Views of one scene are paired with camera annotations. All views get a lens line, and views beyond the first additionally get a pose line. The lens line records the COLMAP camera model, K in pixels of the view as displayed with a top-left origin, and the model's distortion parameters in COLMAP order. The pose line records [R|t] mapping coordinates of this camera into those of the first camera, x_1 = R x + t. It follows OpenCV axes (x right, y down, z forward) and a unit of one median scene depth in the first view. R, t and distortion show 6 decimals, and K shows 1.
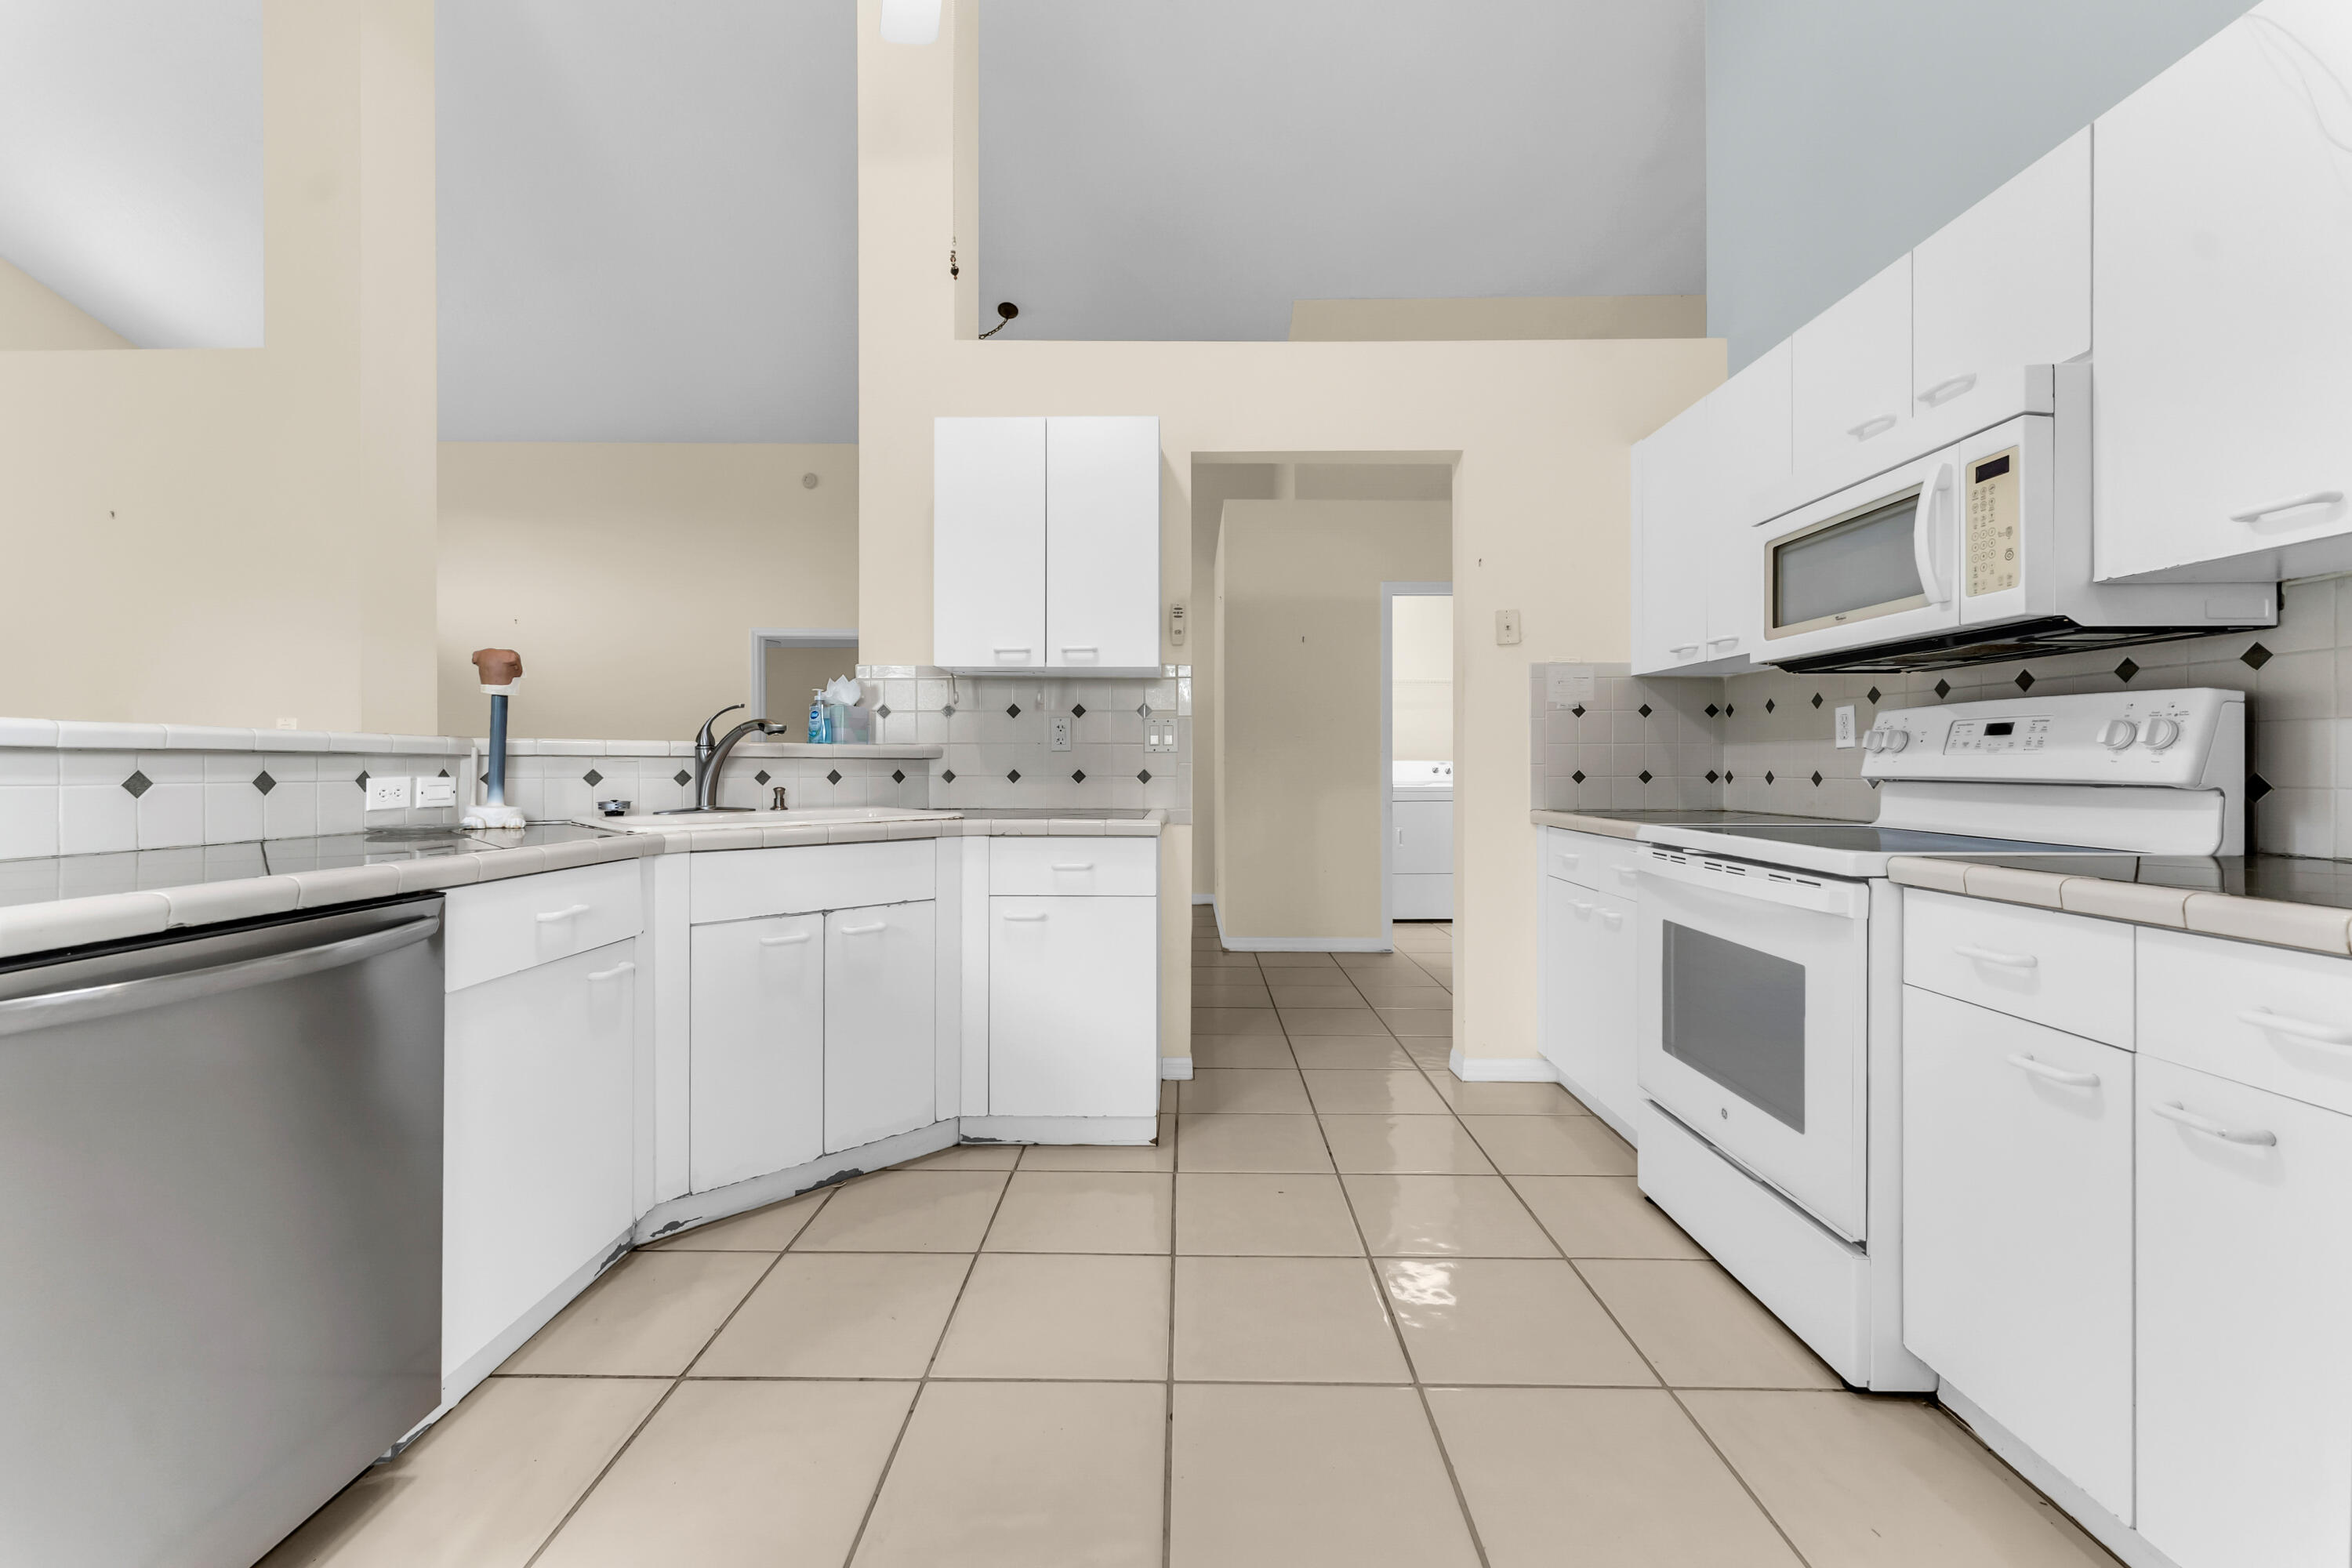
lens RADIAL K [[953.3, 0, 1171.8], [0, 953.3, 770.0], [0, 0, 1]] dist [0.001717, -0.001271]
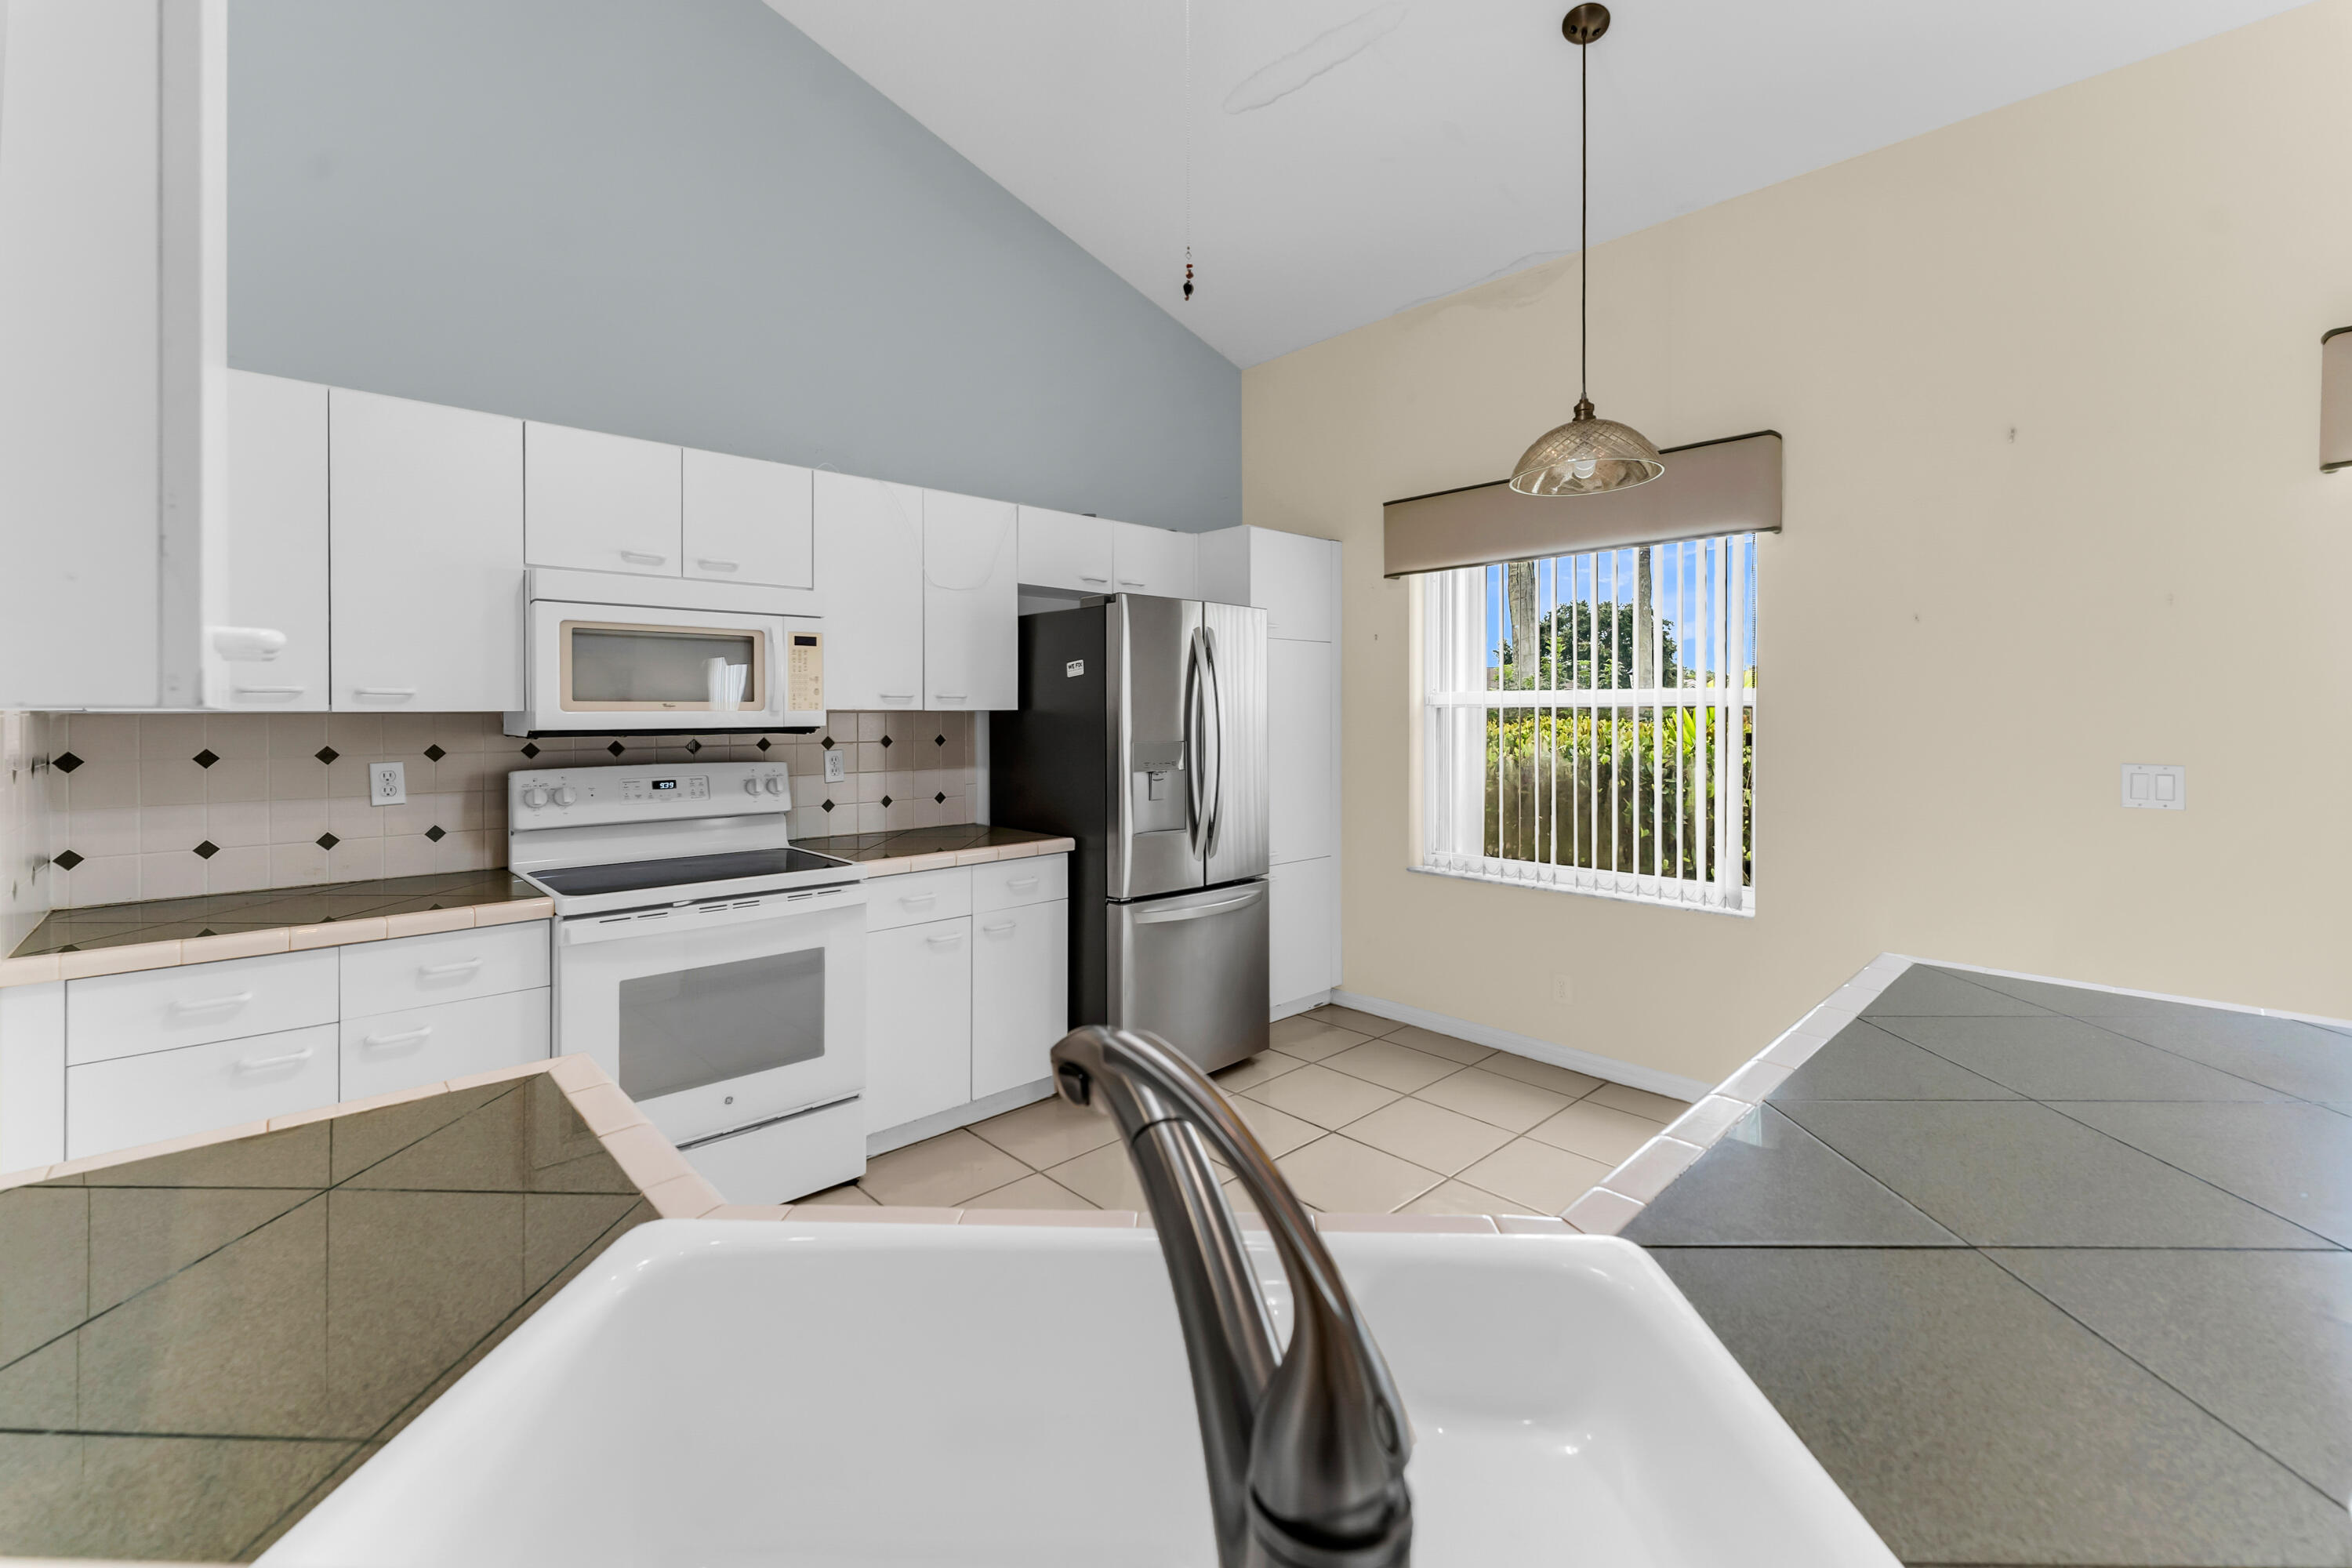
lens RADIAL K [[953.3, 0, 1169.9], [0, 953.3, 704.8], [0, 0, 1]] dist [0.001717, -0.001271]
pose [[-0.701272, 0.003647, 0.712885, -0.567873], [0.003177, 0.999993, -0.001991, -0.124540], [-0.712887, 0.000868, -0.701278, 1.141262]]
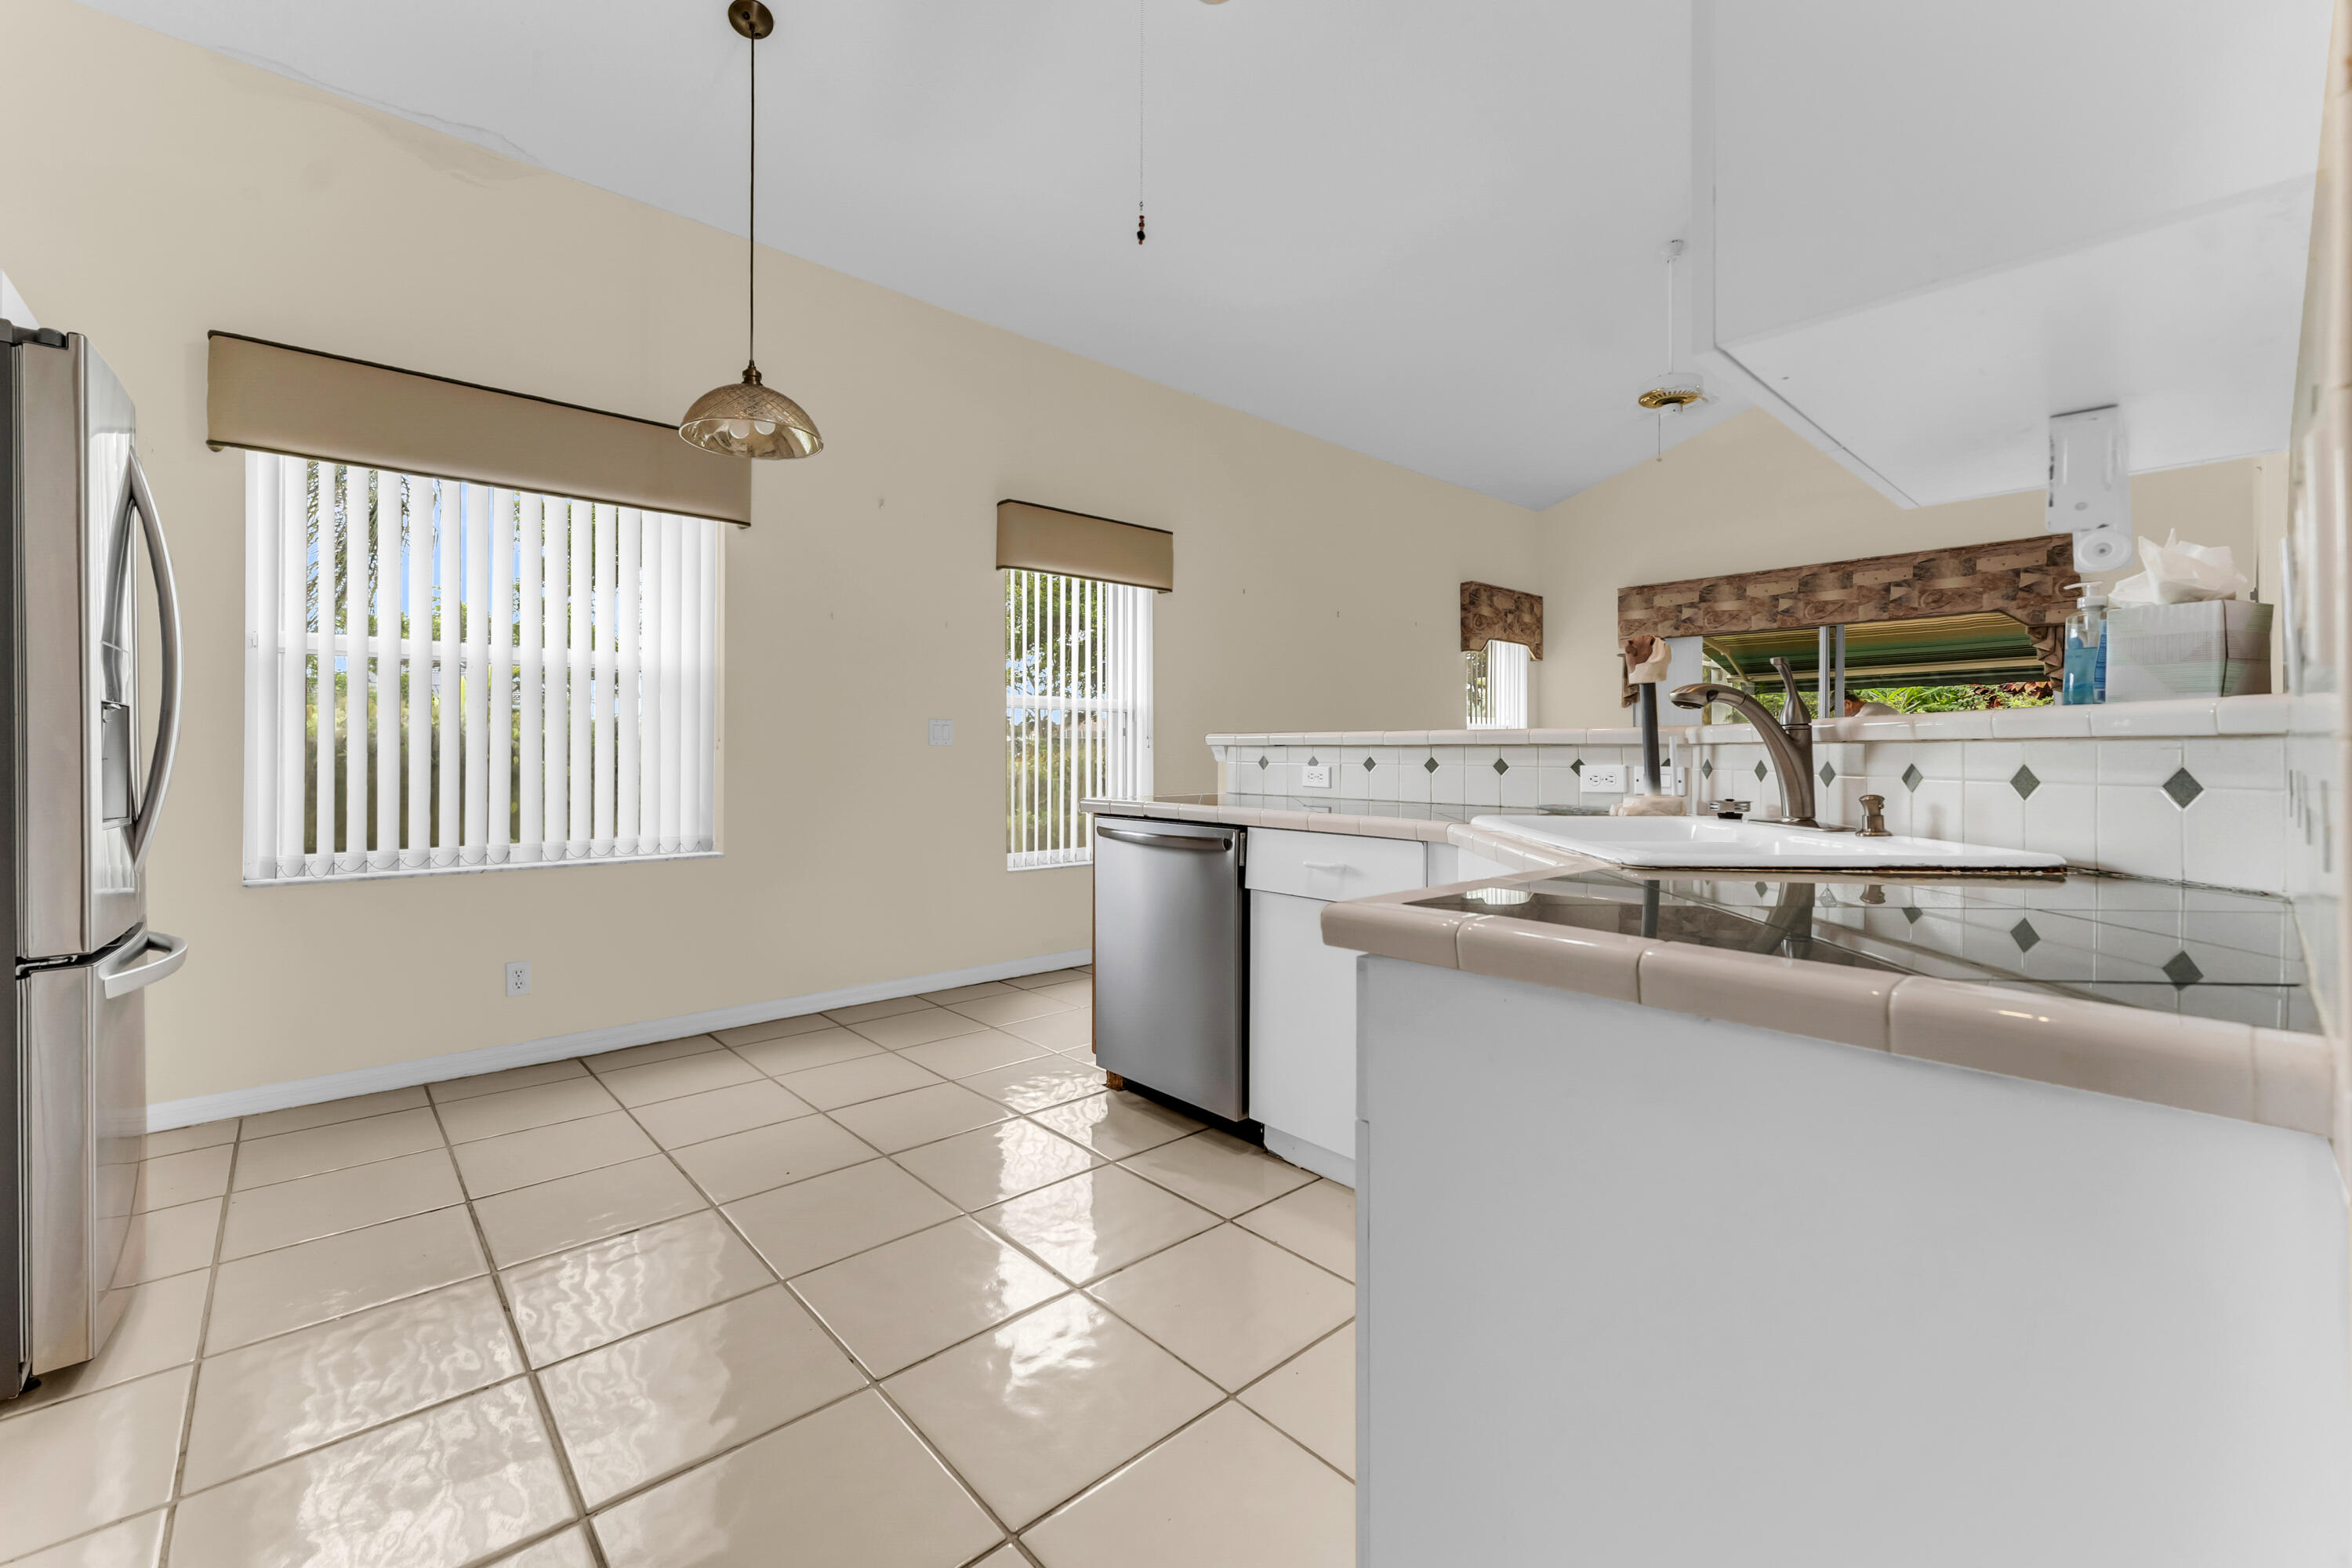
lens RADIAL K [[953.3, 0, 1173.6], [0, 953.3, 743.1], [0, 0, 1]] dist [0.001717, -0.001271]
pose [[-0.726003, -0.008708, -0.687636, 0.292031], [-0.005134, 0.999961, -0.007242, -0.006417], [0.687672, -0.001728, -0.726019, 1.245294]]
